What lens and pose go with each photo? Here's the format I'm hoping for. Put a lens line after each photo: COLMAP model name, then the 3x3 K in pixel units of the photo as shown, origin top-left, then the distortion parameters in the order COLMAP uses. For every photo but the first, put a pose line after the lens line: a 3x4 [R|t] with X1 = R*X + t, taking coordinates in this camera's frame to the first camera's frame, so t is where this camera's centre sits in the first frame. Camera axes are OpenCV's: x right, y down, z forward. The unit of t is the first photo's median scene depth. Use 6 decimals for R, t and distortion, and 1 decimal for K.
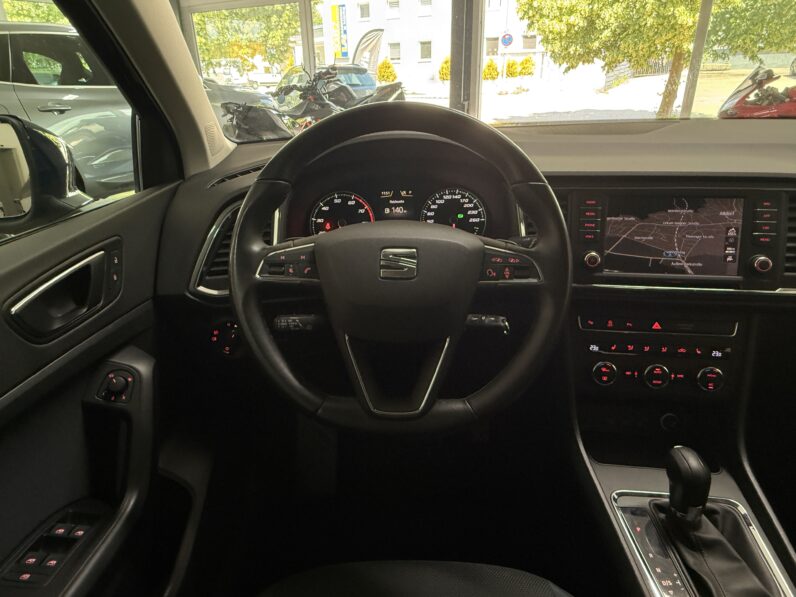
lens RADIAL K [[498.6, 0, 411.5], [0, 498.6, 301.3], [0, 0, 1]] dist [0.017828, -0.022641]
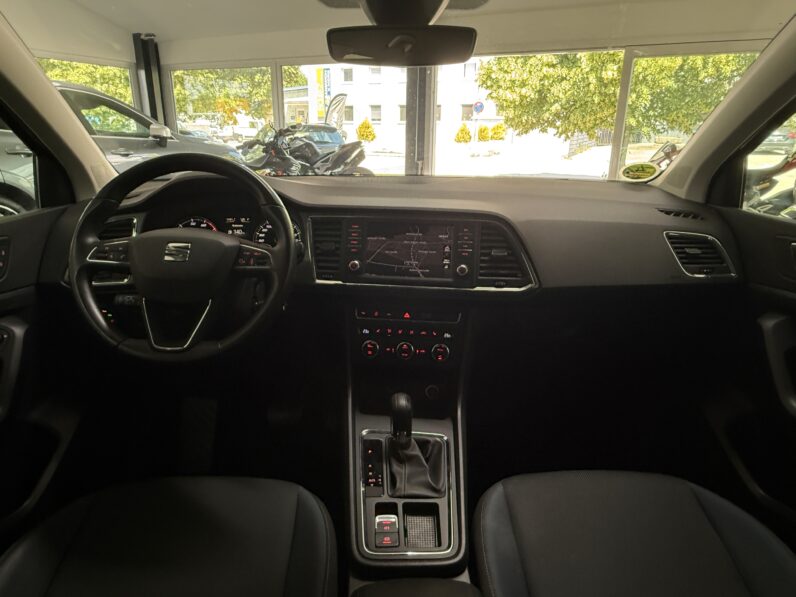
lens RADIAL K [[498.6, 0, 411.5], [0, 498.6, 301.3], [0, 0, 1]] dist [0.017828, -0.022641]
pose [[0.998493, 0.024277, 0.049226, 0.379473], [-0.018998, 0.994288, -0.105022, 0.137419], [-0.051495, 0.103929, 0.993251, -0.349192]]
